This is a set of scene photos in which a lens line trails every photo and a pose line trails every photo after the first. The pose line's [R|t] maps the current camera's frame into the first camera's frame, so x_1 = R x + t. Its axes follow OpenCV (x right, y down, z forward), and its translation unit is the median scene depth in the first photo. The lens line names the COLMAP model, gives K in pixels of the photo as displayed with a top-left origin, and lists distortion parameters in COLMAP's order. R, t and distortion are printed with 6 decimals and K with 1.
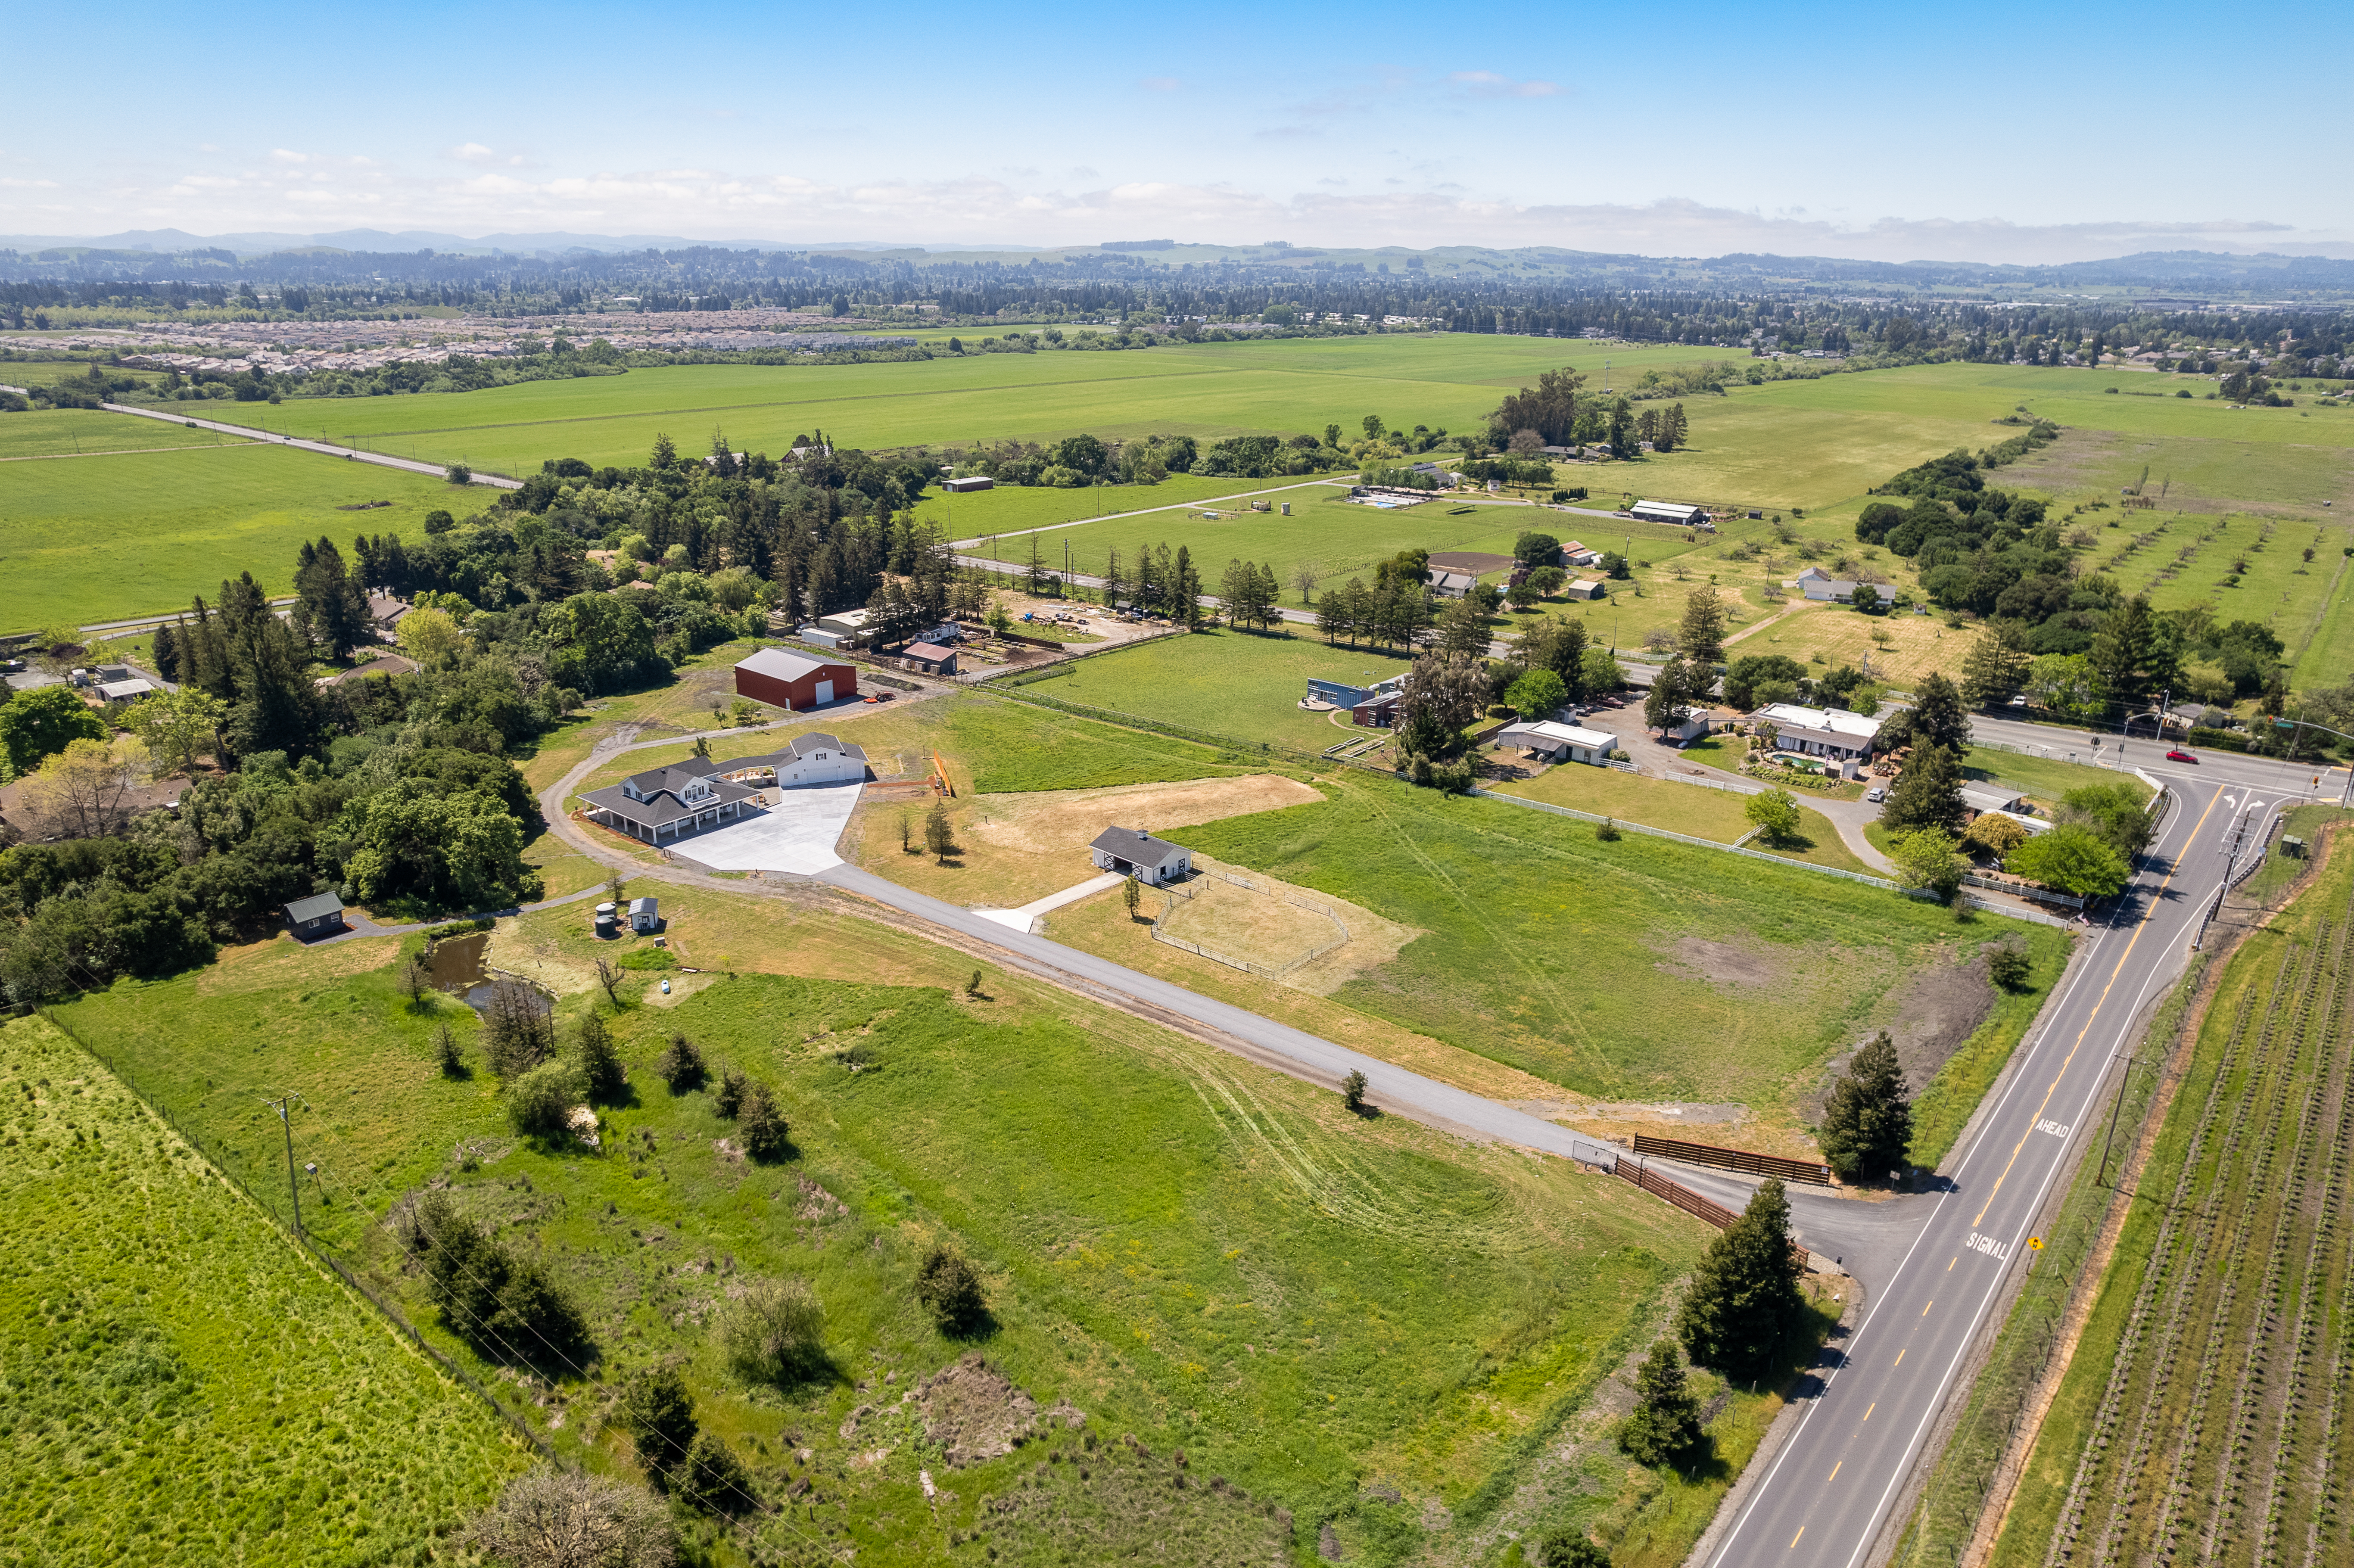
lens RADIAL K [[1551.9, 0, 1179.2], [0, 1551.9, 723.3], [0, 0, 1]] dist [-0.085266, 0.087624]
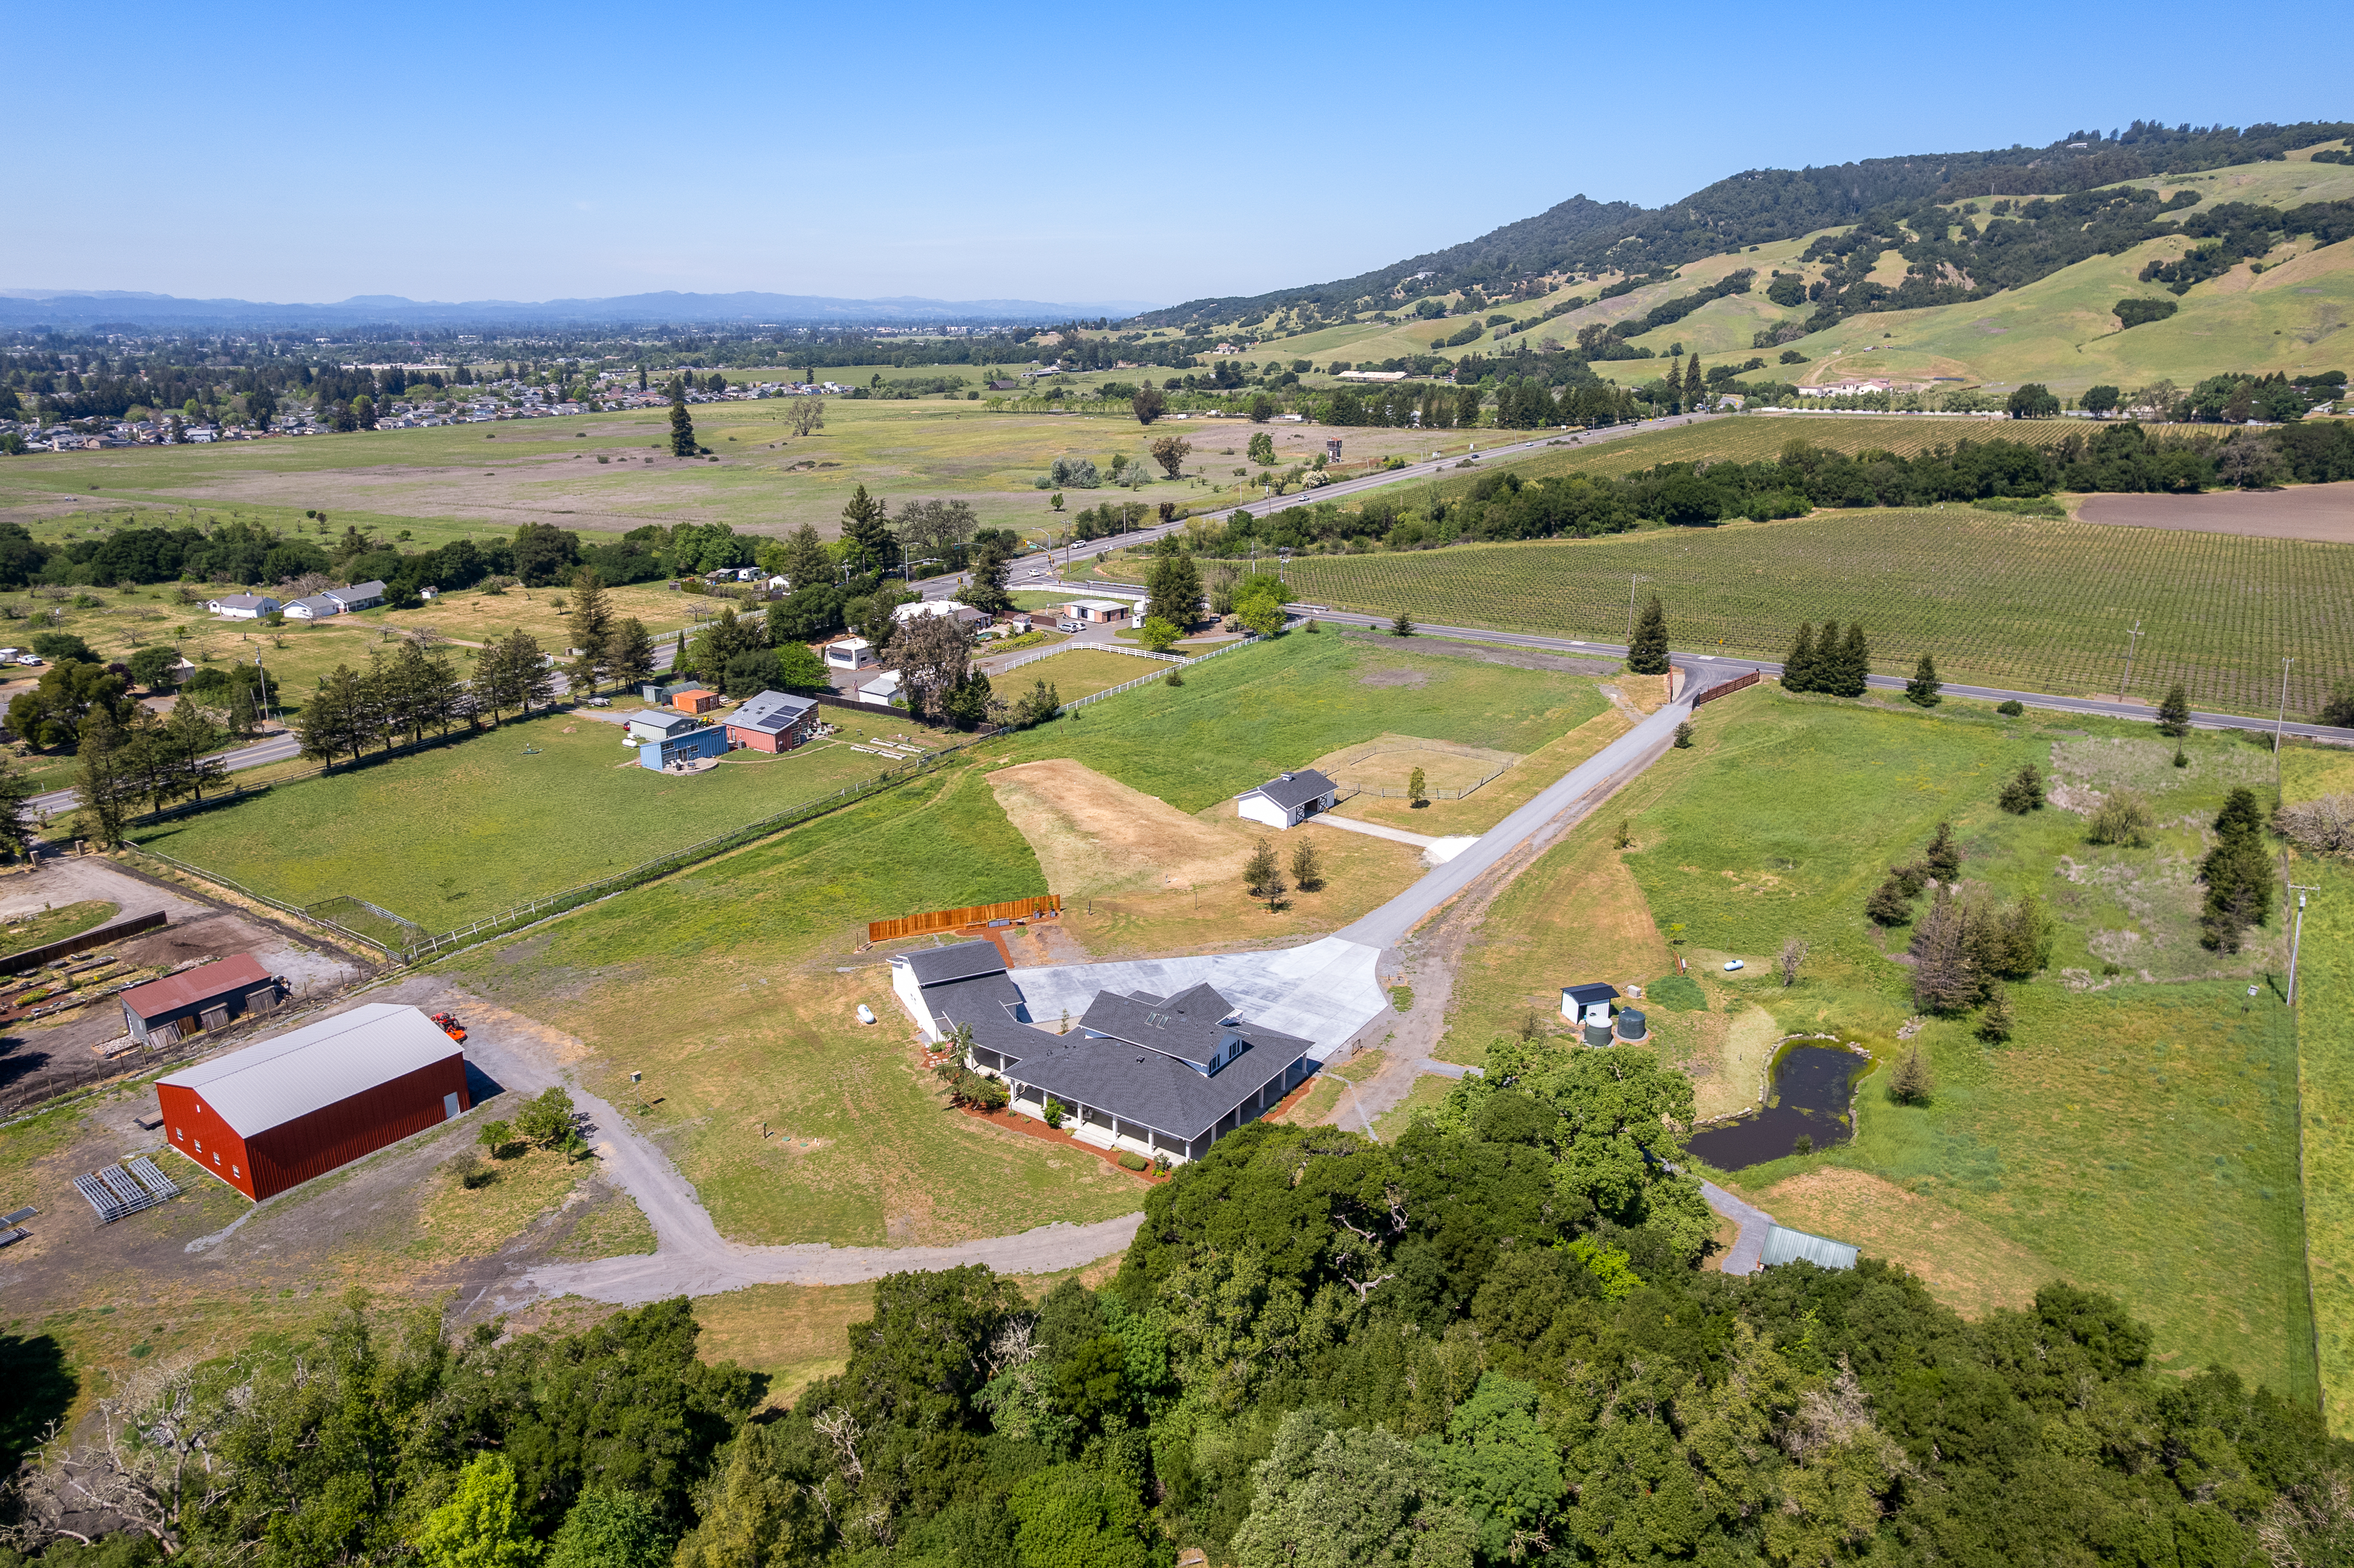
lens RADIAL K [[1551.9, 0, 1179.2], [0, 1551.9, 723.3], [0, 0, 1]] dist [-0.085266, 0.087624]
pose [[-0.094597, -0.269303, 0.958398, -0.712972], [0.284975, 0.915103, 0.285265, -0.193539], [-0.953856, 0.300105, -0.009822, 0.809437]]
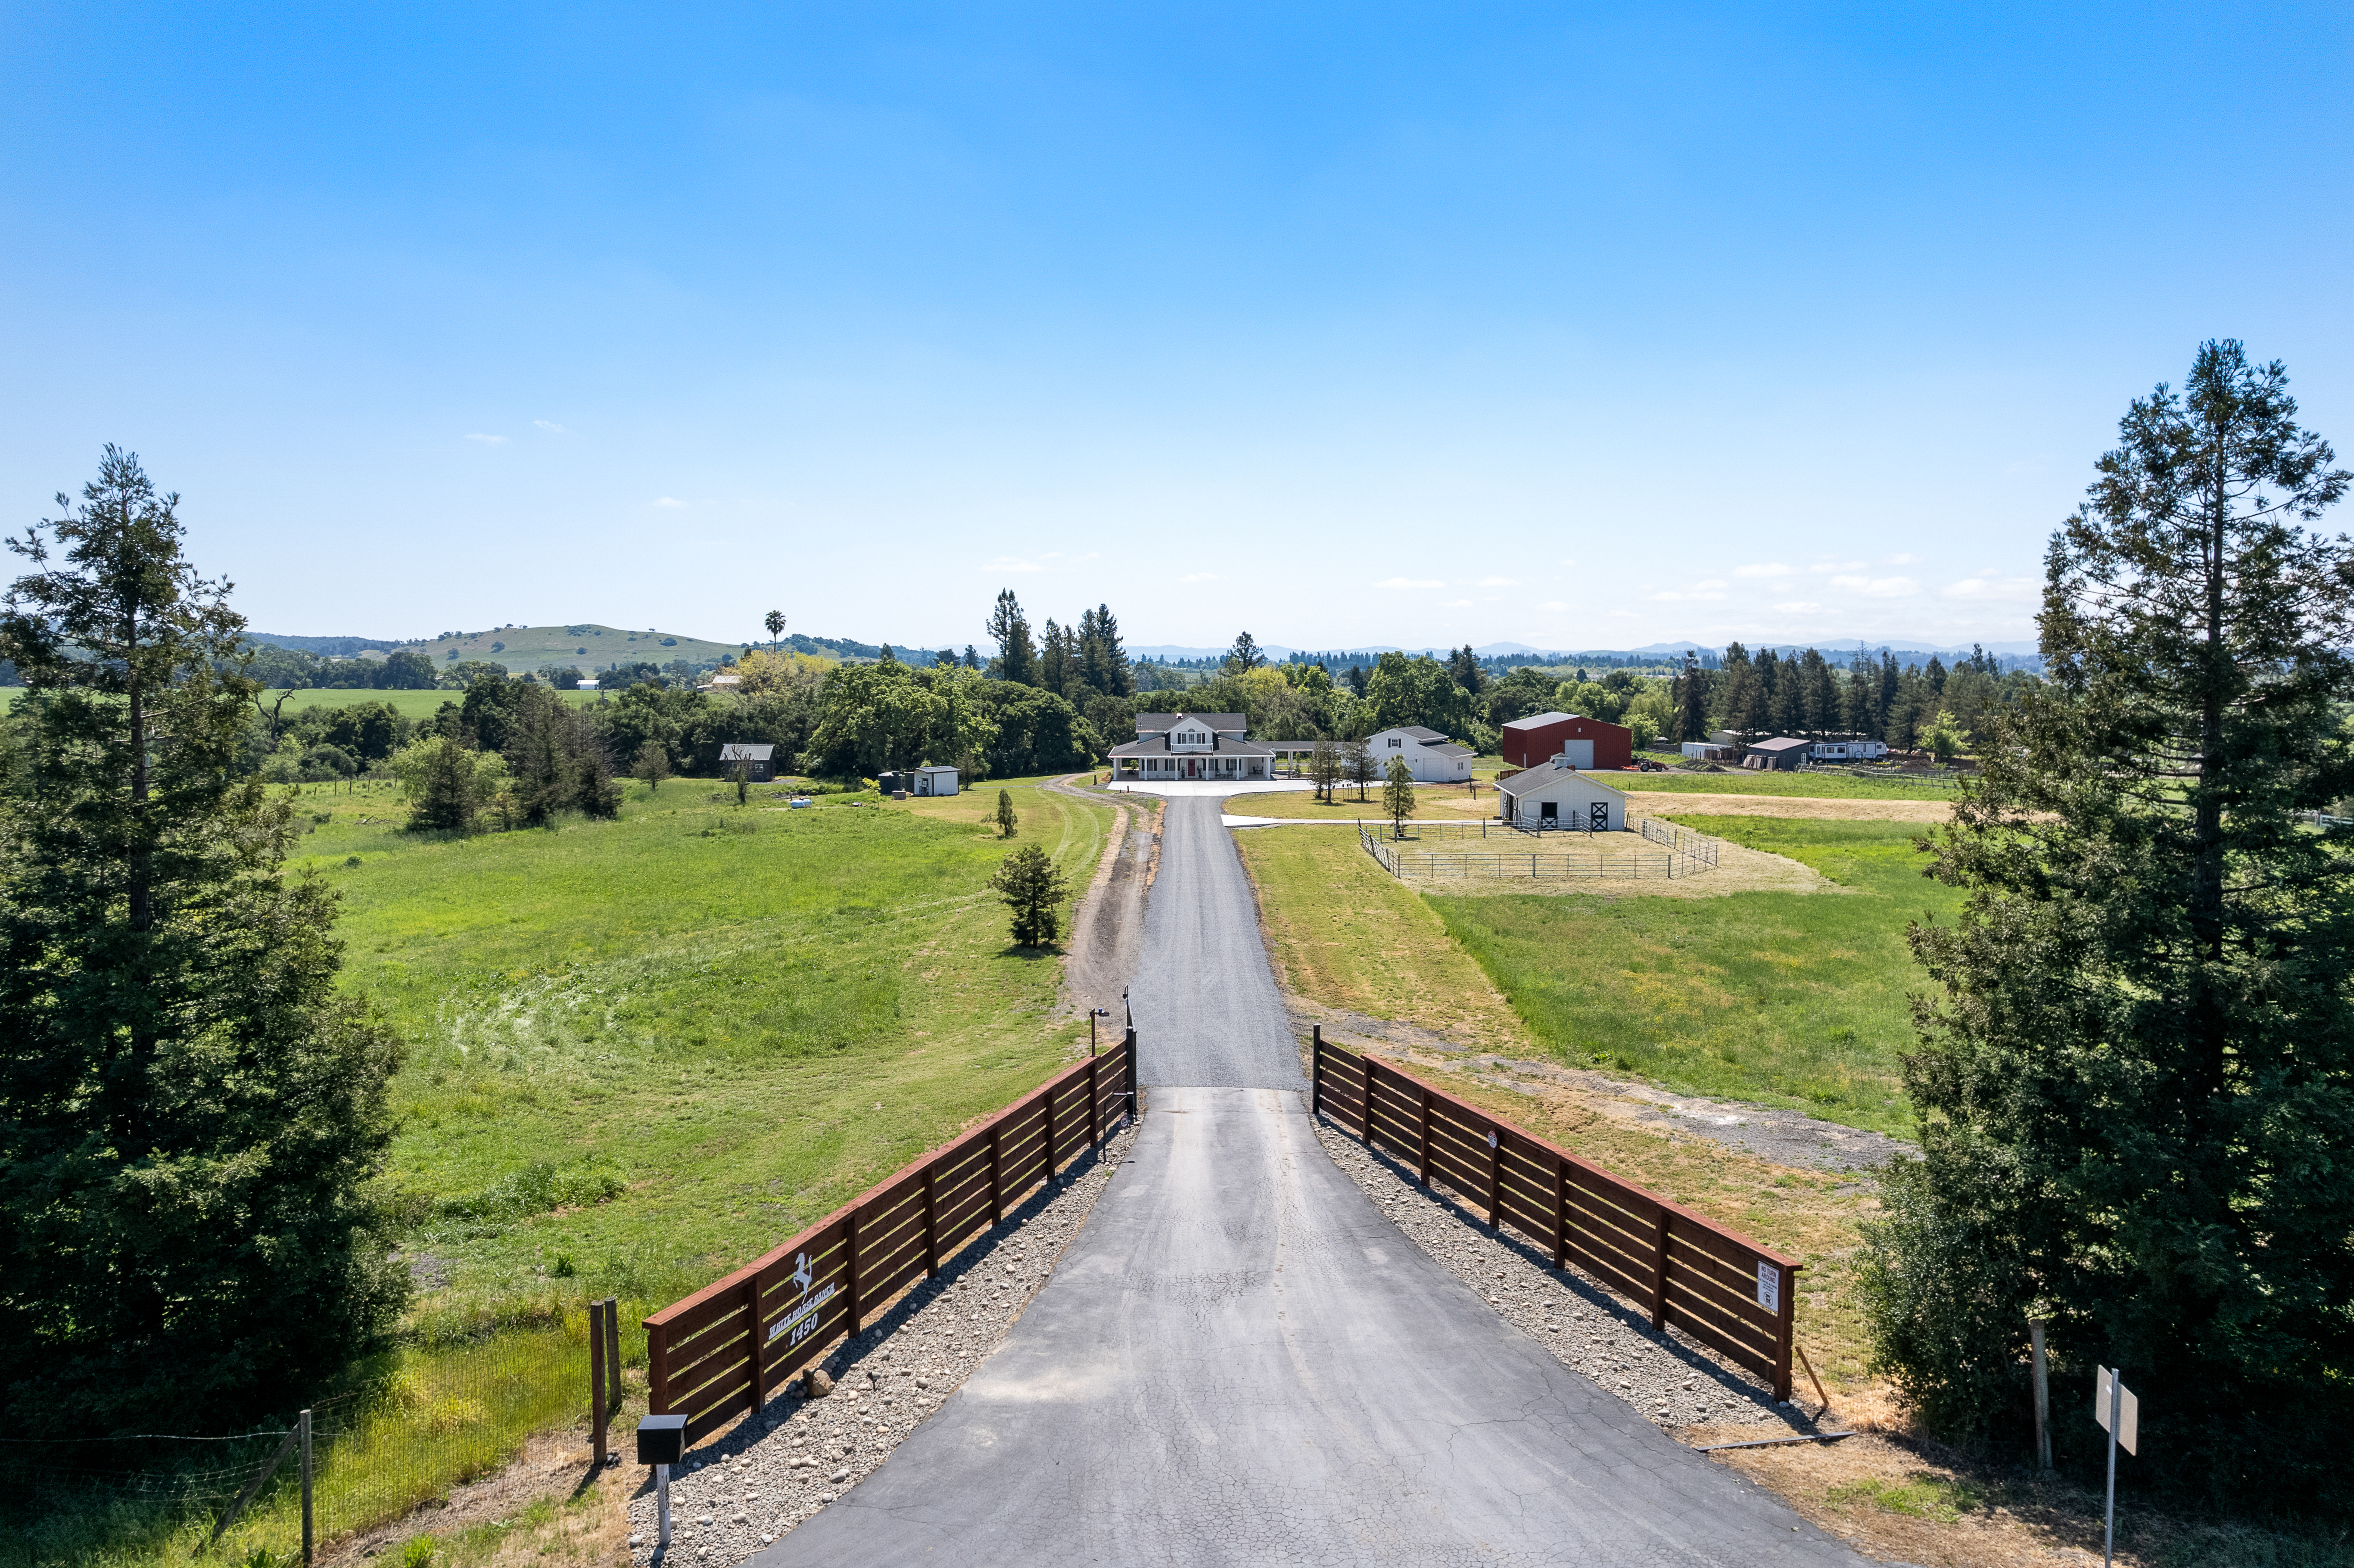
lens RADIAL K [[1551.9, 0, 1179.2], [0, 1551.9, 723.3], [0, 0, 1]] dist [-0.085266, 0.087624]
pose [[0.632918, 0.019362, -0.773977, 0.247604], [-0.218840, 0.963394, -0.154856, 0.133769], [0.742647, 0.267388, 0.613986, 0.411994]]
